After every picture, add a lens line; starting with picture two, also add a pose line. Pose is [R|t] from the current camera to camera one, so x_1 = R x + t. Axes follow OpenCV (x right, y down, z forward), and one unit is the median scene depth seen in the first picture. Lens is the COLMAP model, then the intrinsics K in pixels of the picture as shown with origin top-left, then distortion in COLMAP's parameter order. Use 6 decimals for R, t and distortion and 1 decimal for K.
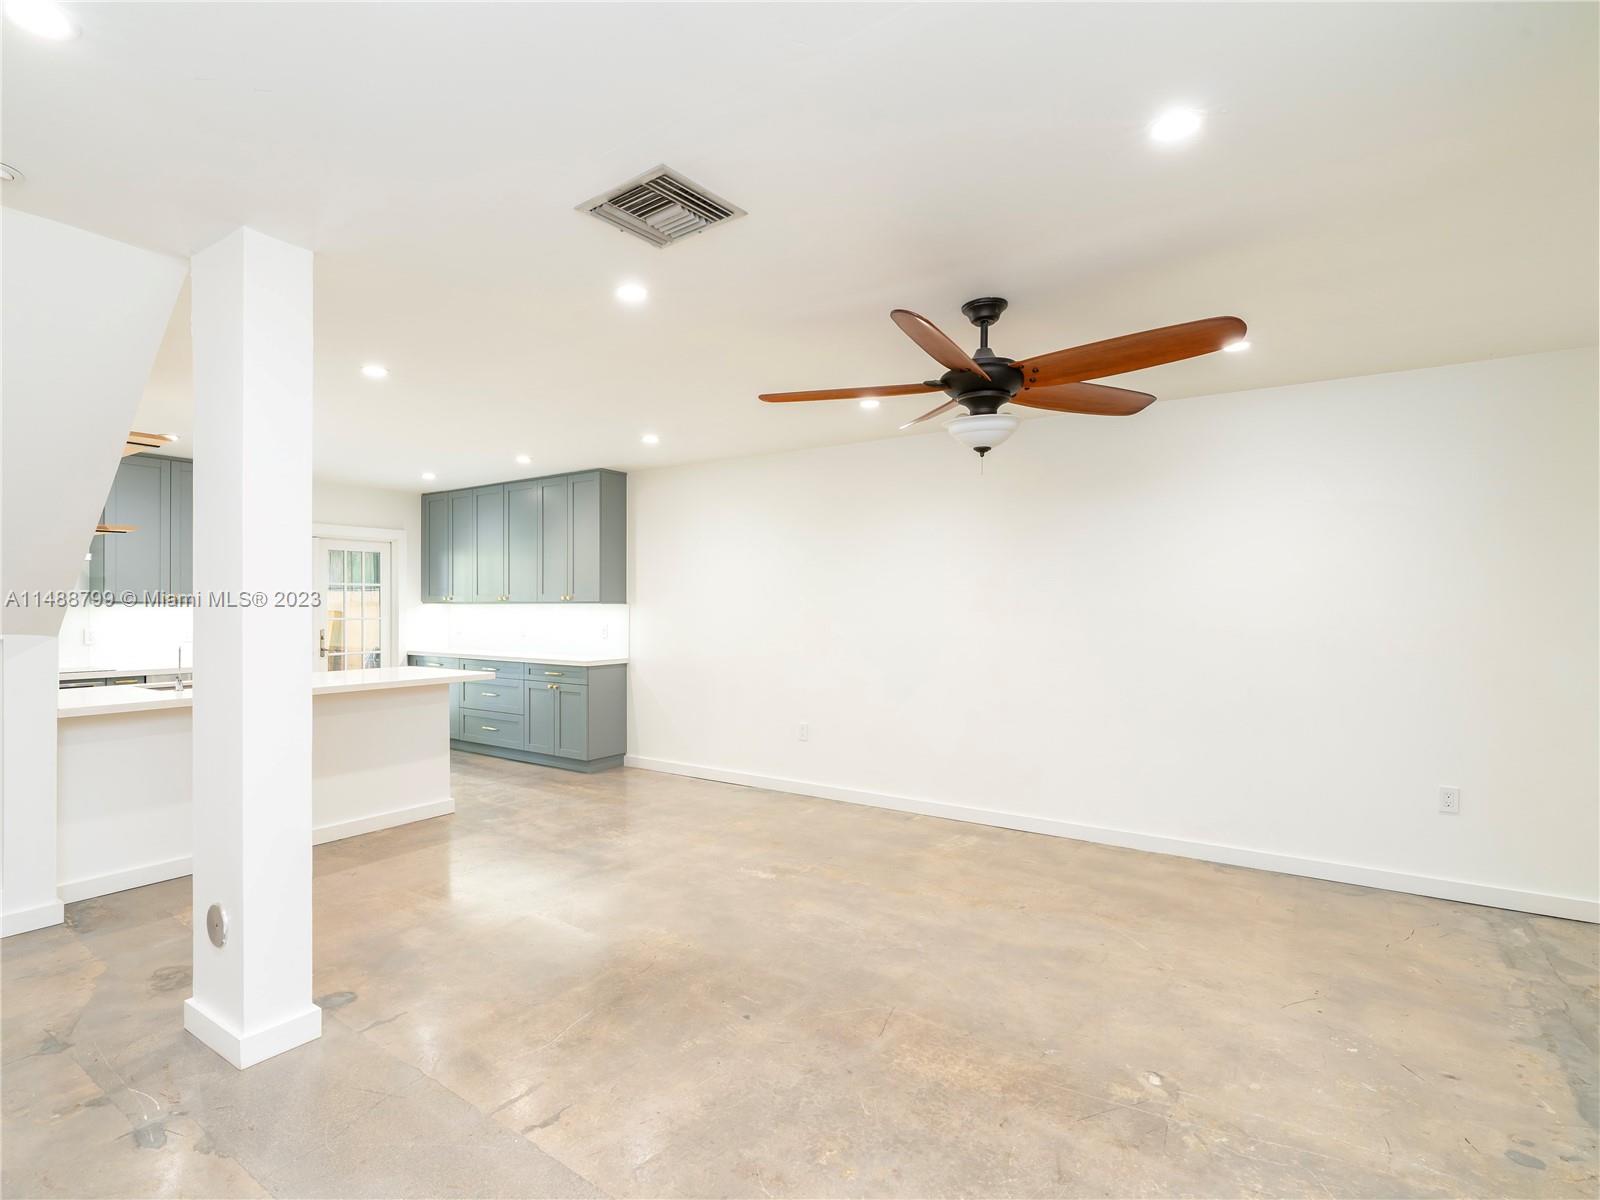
lens RADIAL K [[800.0, 0, 734.6], [0, 800.0, 603.8], [0, 0, 1]] dist [0.000097, 0.000049]
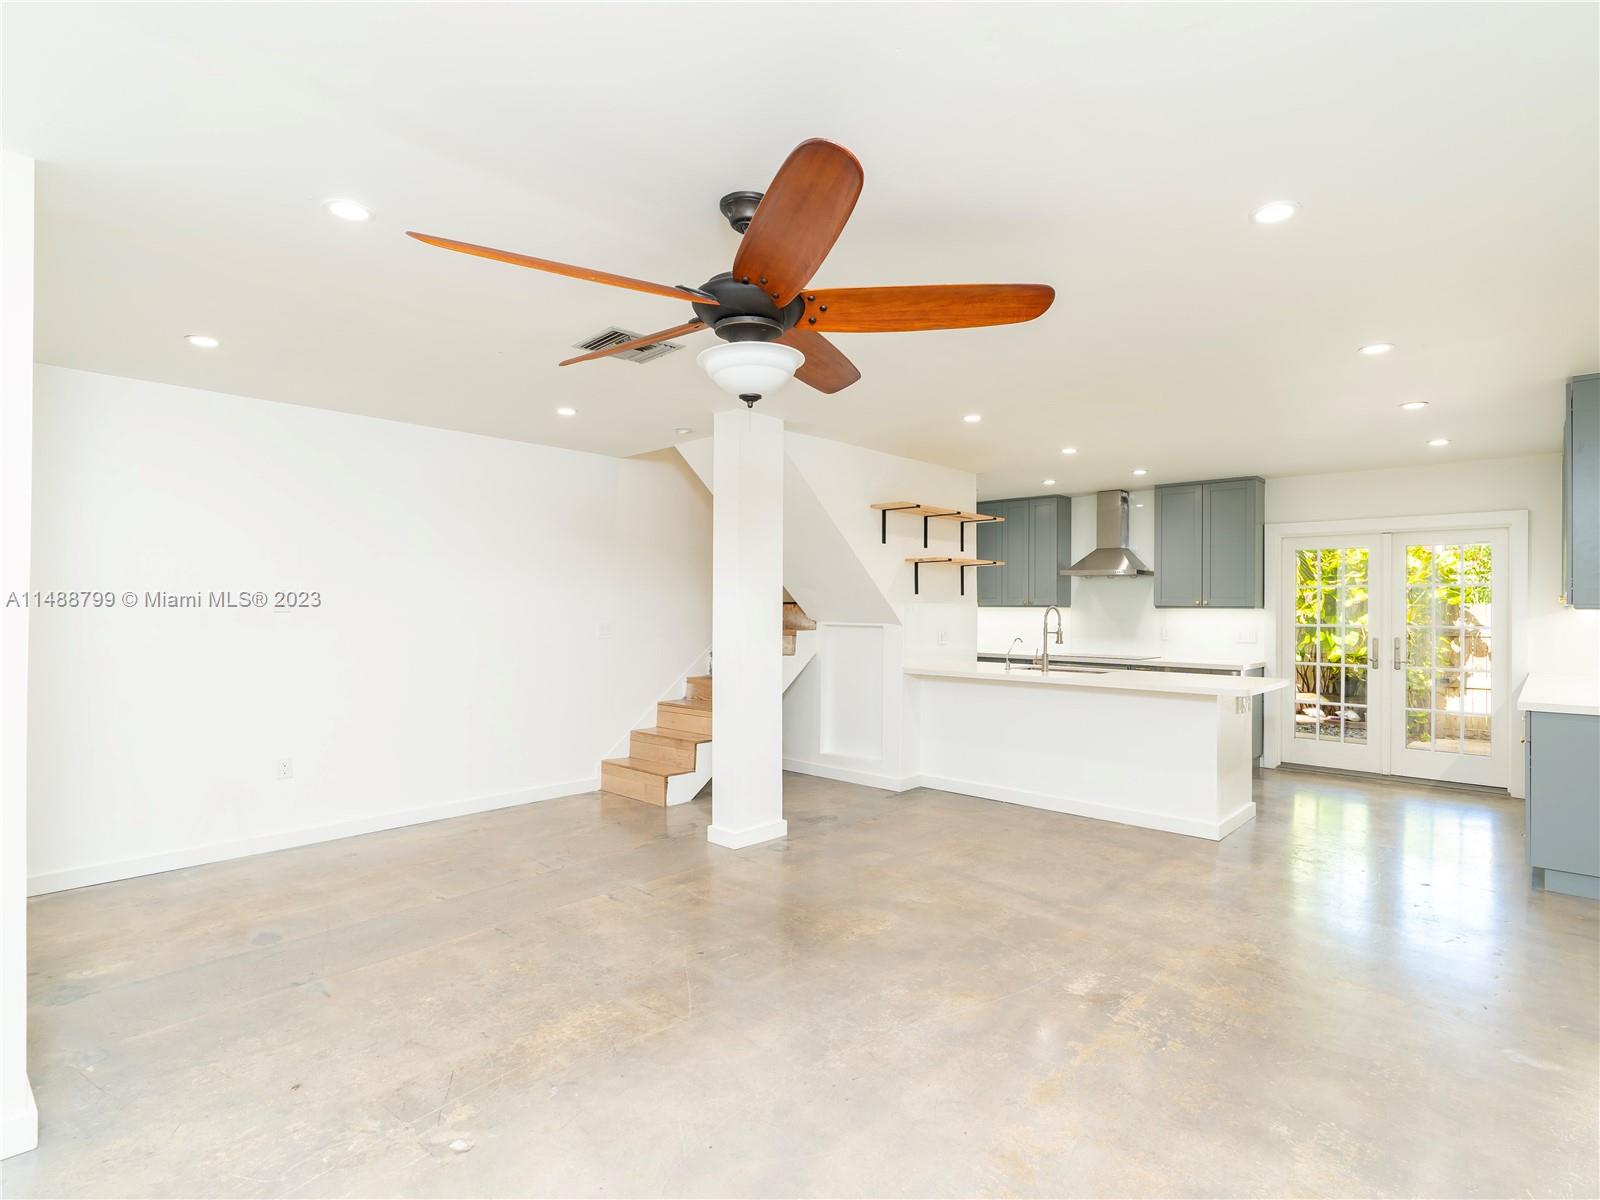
lens RADIAL K [[829.3, 0, 831.9], [0, 829.3, 603.8], [0, 0, 1]] dist [-0.003170, 0.000267]
pose [[-0.099743, -0.005951, -0.994995, 1.159431], [-0.003225, 0.999979, -0.005658, 0.004226], [0.995008, 0.002644, -0.099760, 1.247098]]
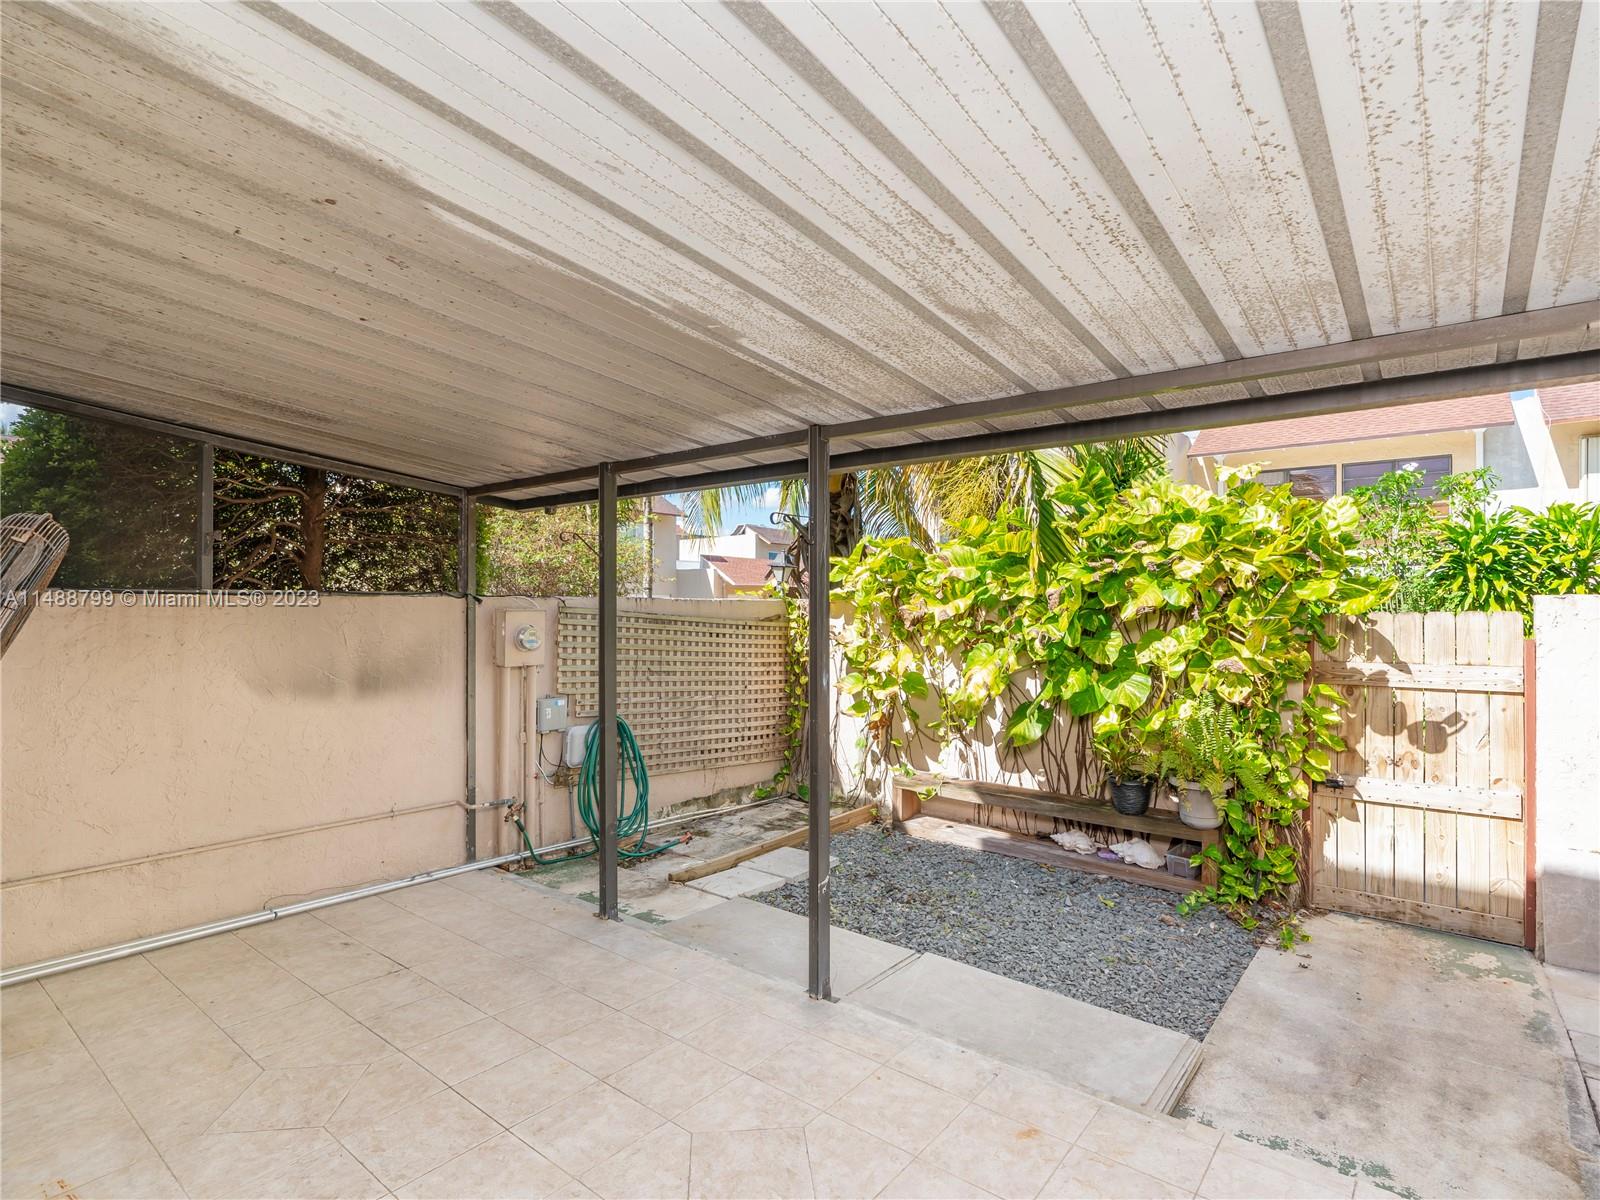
lens RADIAL K [[815.0, 0, 811.6], [0, 815.0, 603.7], [0, 0, 1]] dist [-0.003370, -0.000204]
pose [[-0.039097, -0.006183, -0.999216, -1.279377], [-0.001745, 0.999980, -0.006120, -0.033354], [0.999234, 0.001504, -0.039107, 2.715170]]
